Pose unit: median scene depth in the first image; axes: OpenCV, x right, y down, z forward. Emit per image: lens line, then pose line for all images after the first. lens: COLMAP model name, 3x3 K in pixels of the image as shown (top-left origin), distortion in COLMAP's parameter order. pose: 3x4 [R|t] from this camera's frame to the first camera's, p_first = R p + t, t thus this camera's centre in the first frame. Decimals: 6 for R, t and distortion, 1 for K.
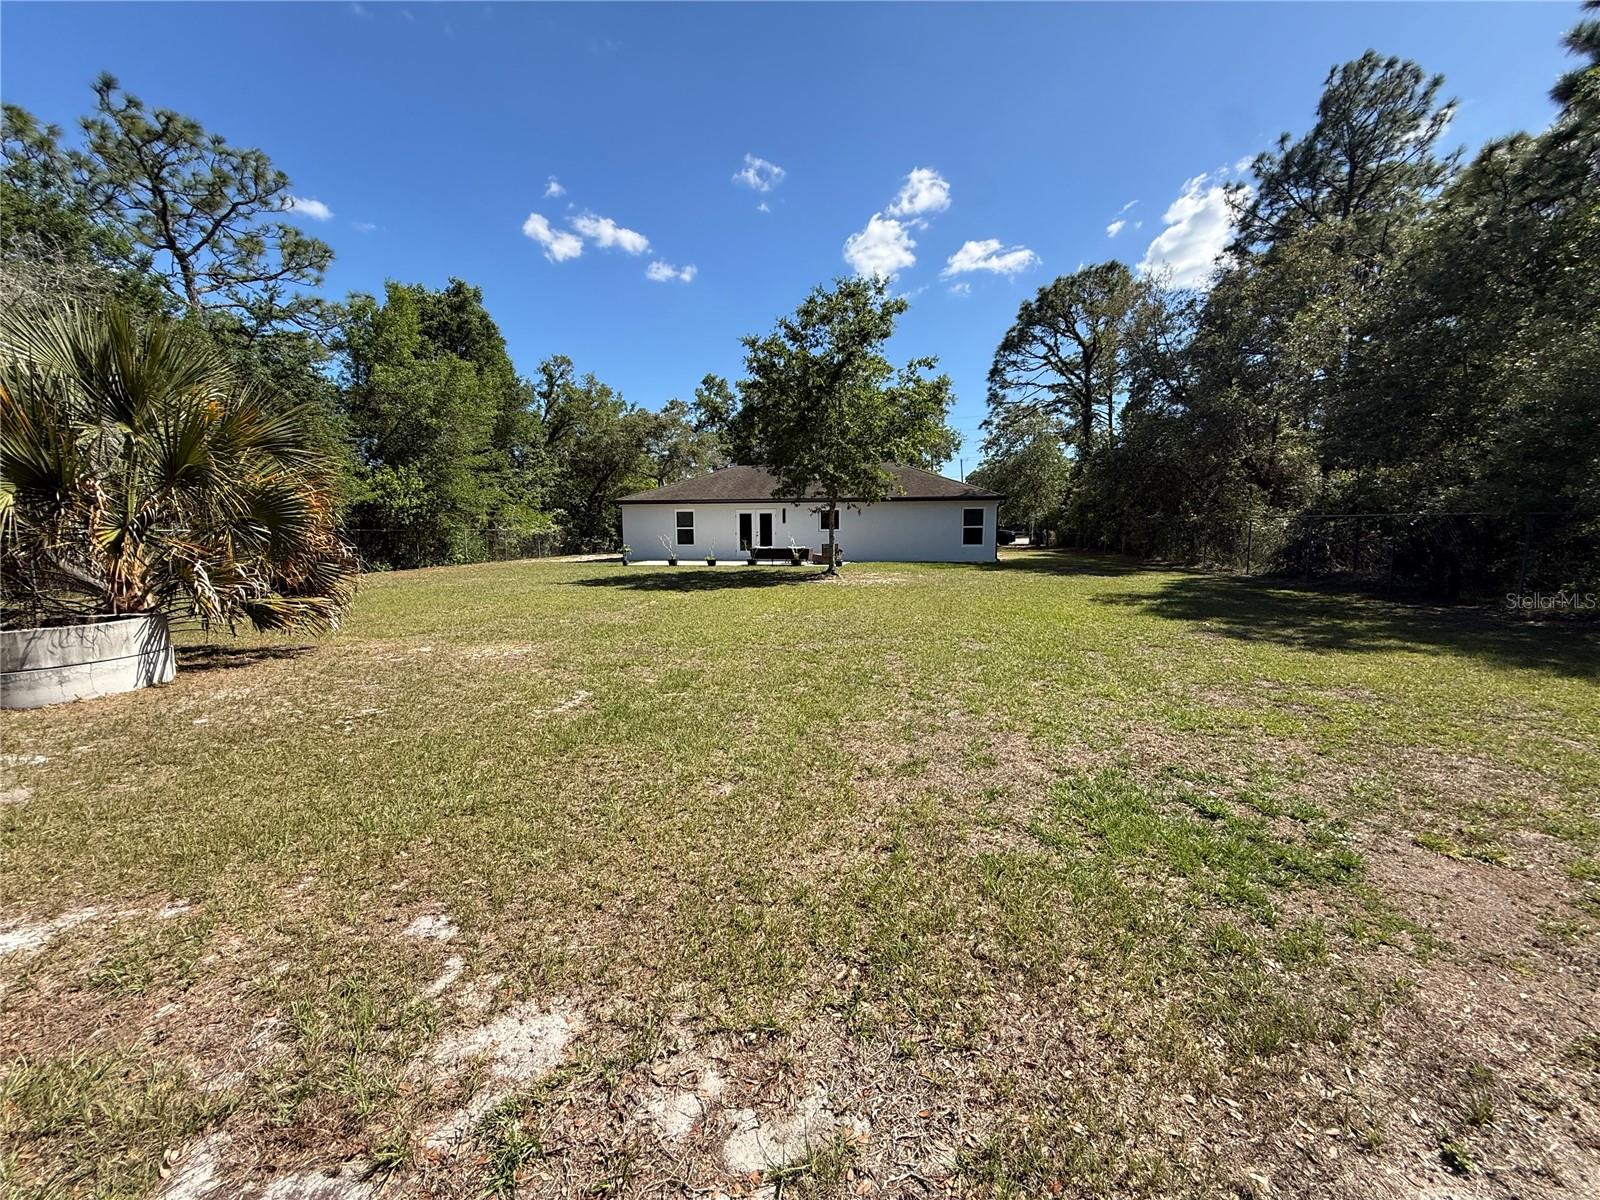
lens RADIAL K [[639.2, 0, 800.0], [0, 639.2, 600.0], [0, 0, 1]] dist [-0.000565, 0.000624]
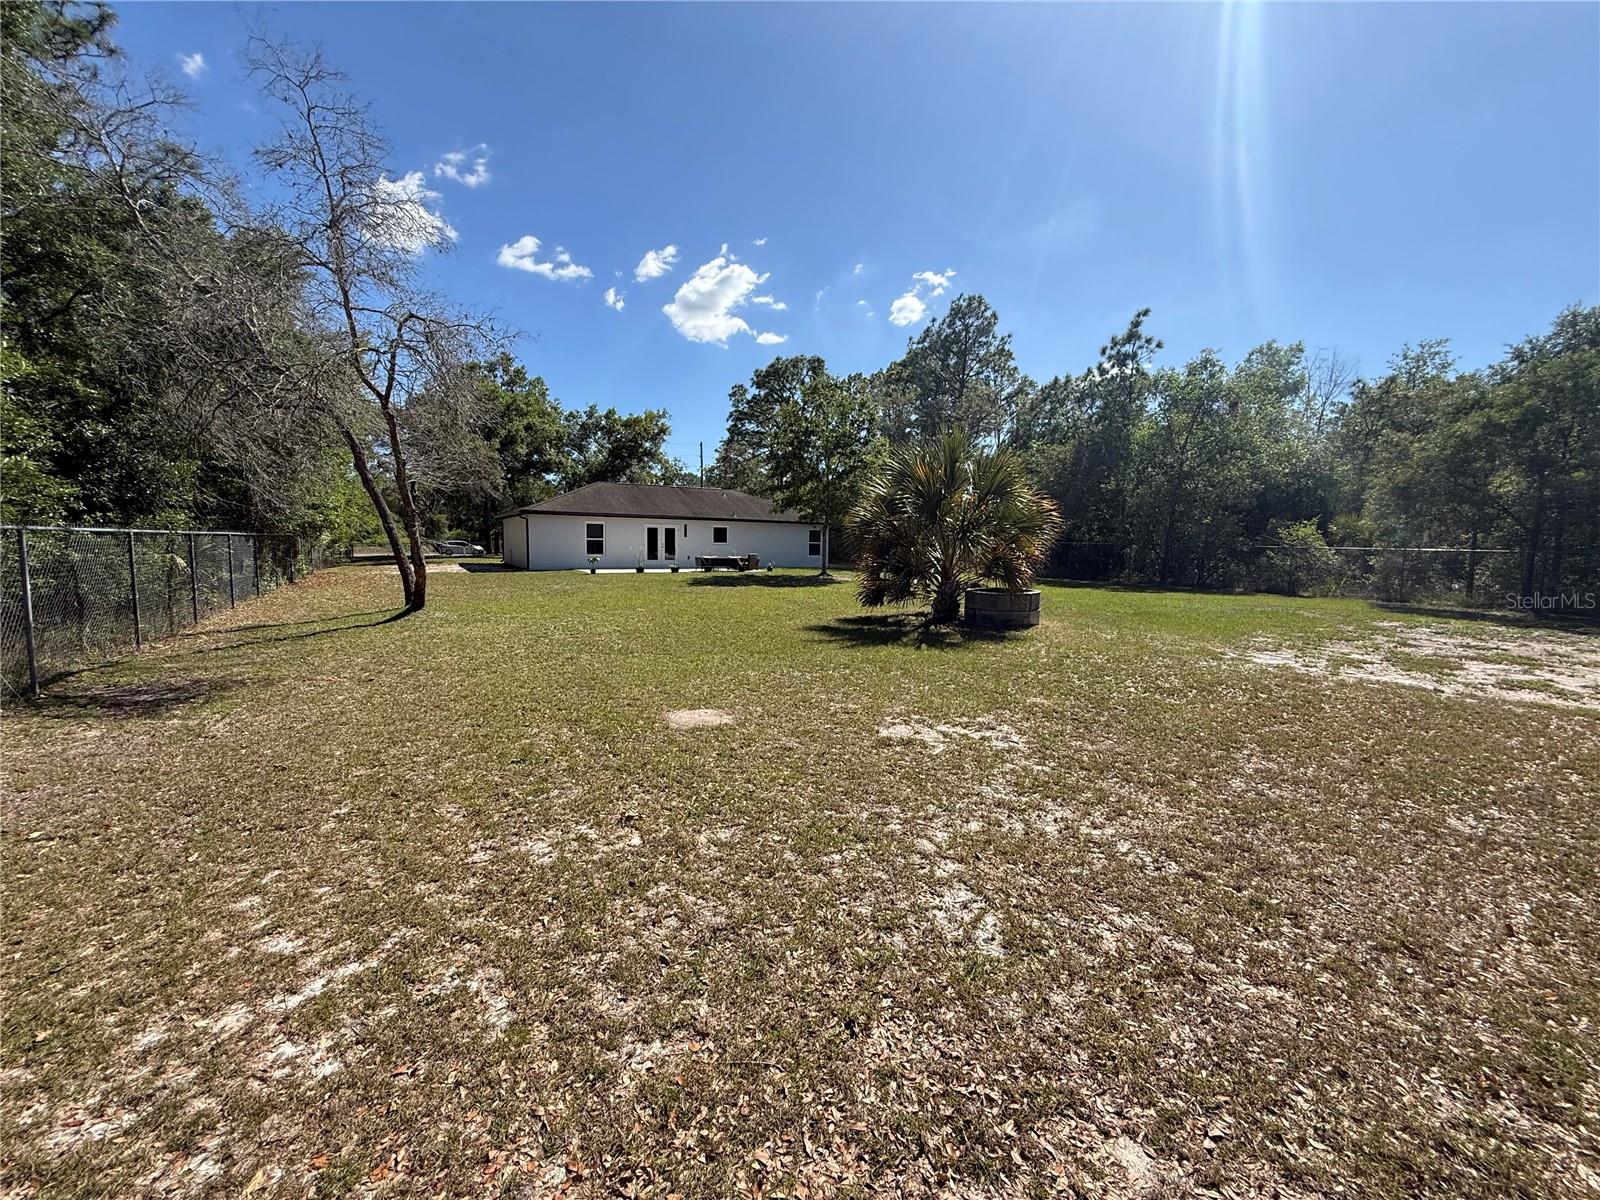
lens RADIAL K [[643.8, 0, 800.0], [0, 643.8, 600.0], [0, 0, 1]] dist [0.000603, 0.000167]
pose [[0.752145, -0.041608, 0.657683, -0.655363], [0.049155, 0.998767, 0.006972, 0.000123], [-0.657162, 0.027084, 0.753263, -0.044542]]
